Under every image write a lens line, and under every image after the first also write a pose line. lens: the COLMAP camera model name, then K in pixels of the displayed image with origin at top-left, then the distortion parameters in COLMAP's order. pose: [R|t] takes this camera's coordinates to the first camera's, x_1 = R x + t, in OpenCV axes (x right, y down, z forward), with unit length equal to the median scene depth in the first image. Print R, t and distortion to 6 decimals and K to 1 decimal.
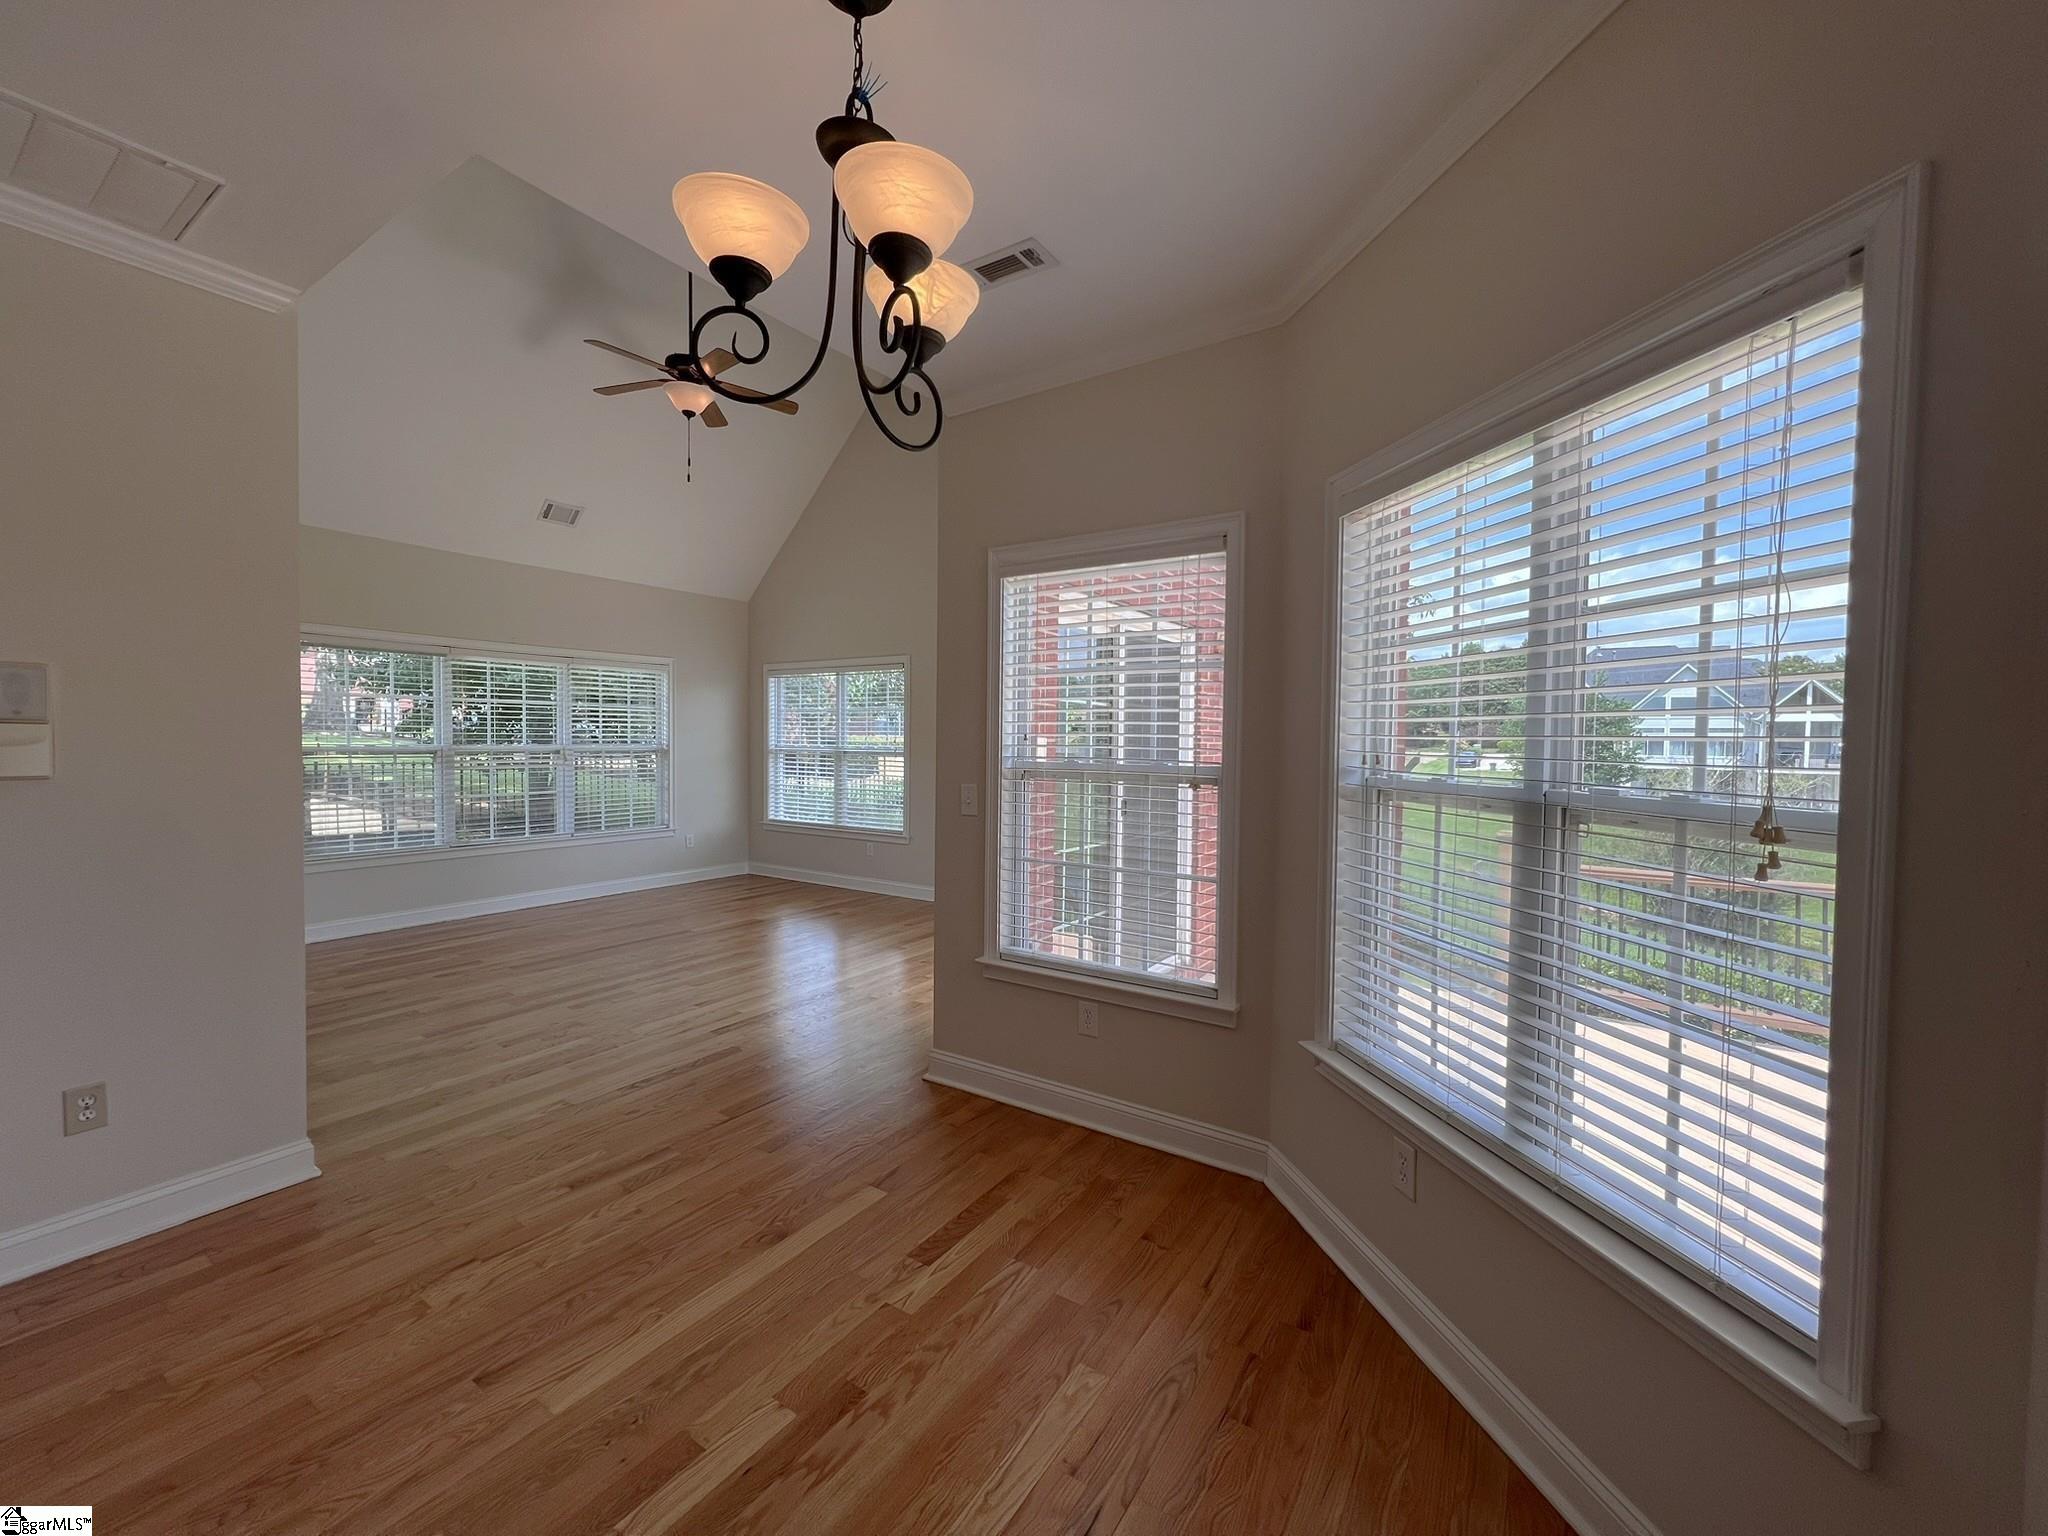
lens RADIAL K [[820.4, 0, 1020.1], [0, 820.4, 760.9], [0, 0, 1]] dist [-0.000607, -0.000242]
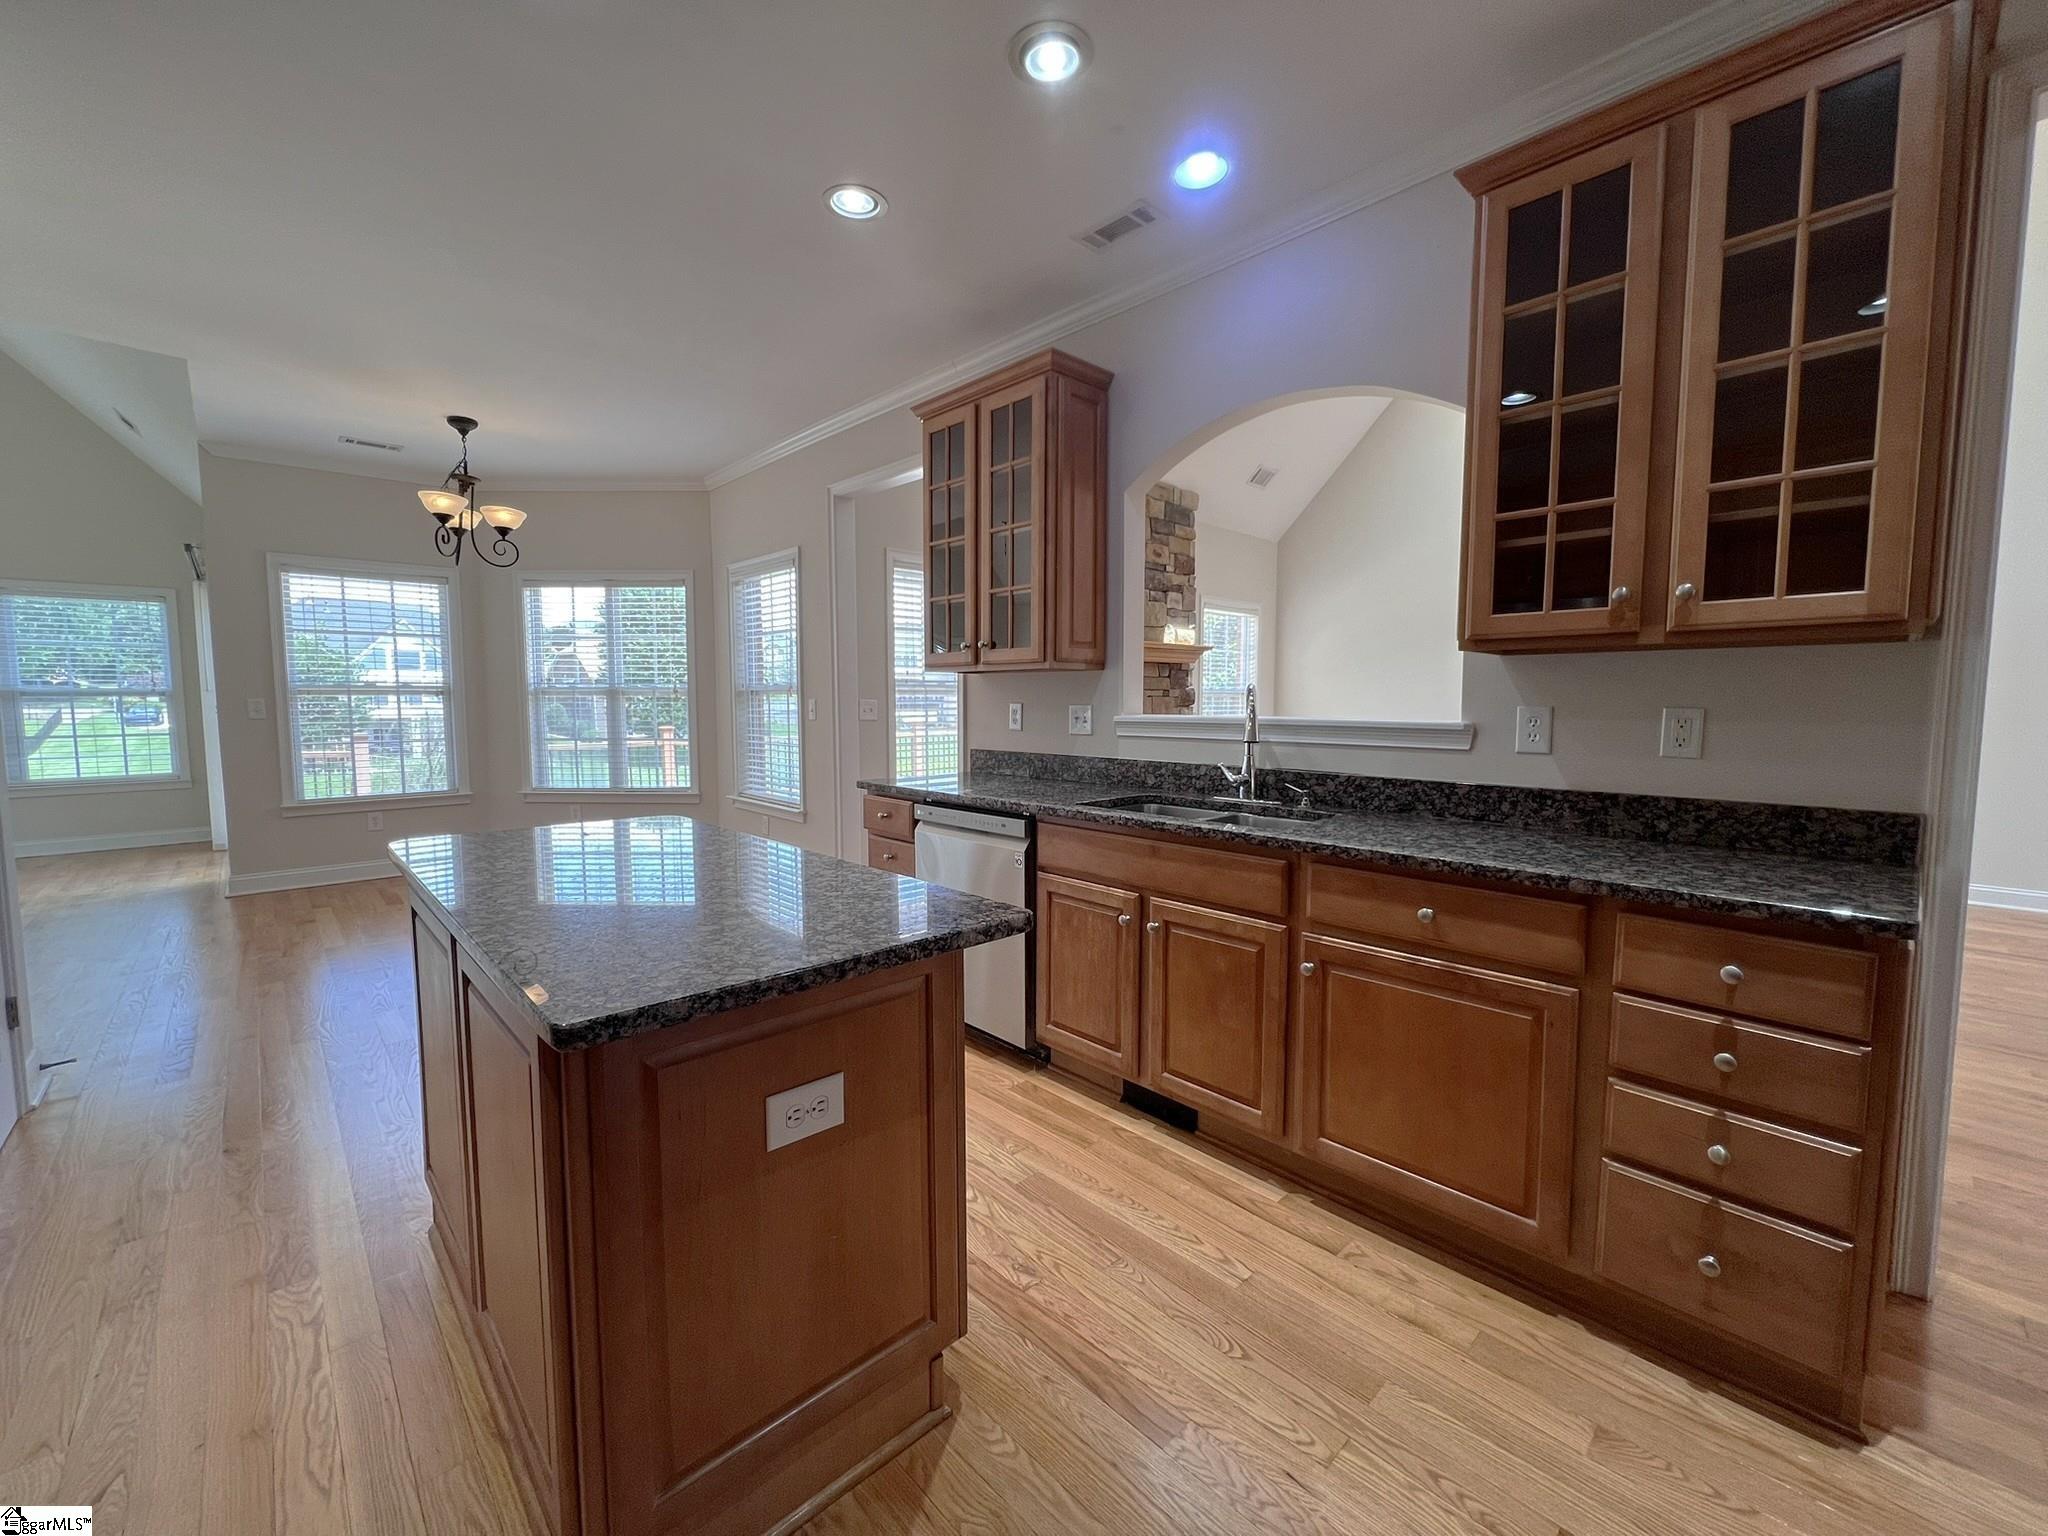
lens RADIAL K [[820.7, 0, 1021.1], [0, 820.7, 763.3], [0, 0, 1]] dist [-0.002375, -0.000042]
pose [[0.227391, -0.089539, 0.969678, -0.630266], [0.028742, 0.995947, 0.085224, 0.029840], [-0.973379, 0.008492, 0.229043, -0.392241]]
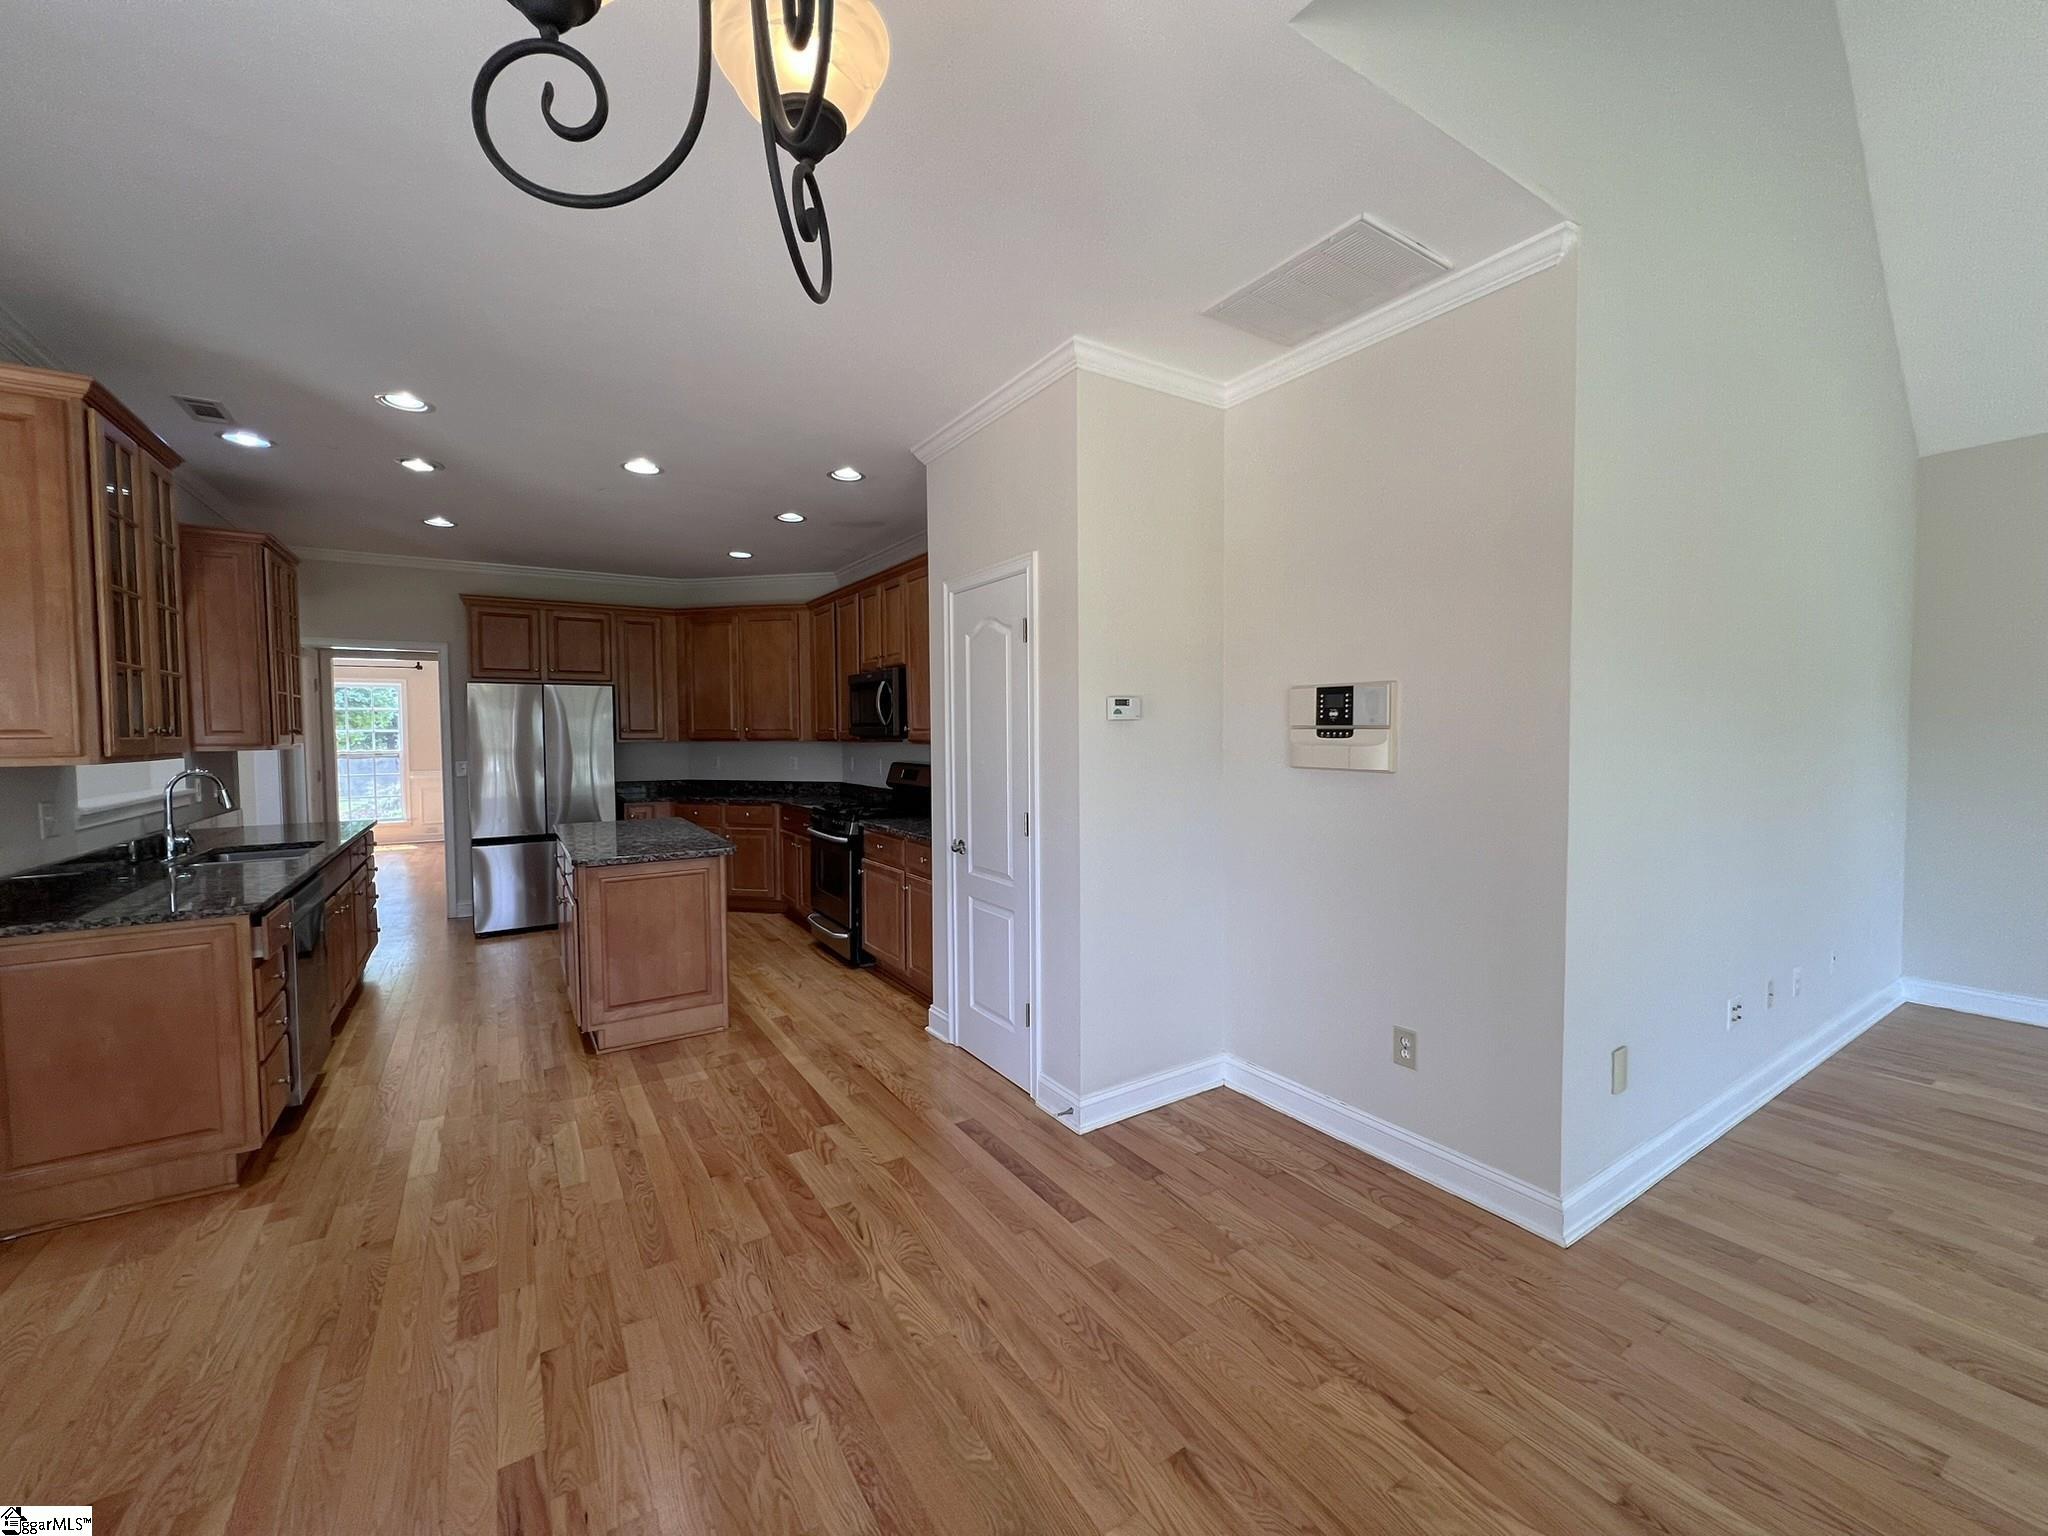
lens RADIAL K [[820.4, 0, 1020.1], [0, 820.4, 760.9], [0, 0, 1]] dist [-0.000607, -0.000242]
pose [[-0.402891, 0.026026, -0.914878, 0.061012], [-0.022545, 0.999010, 0.038347, -0.010374], [0.914970, 0.036076, -0.401905, 0.321629]]
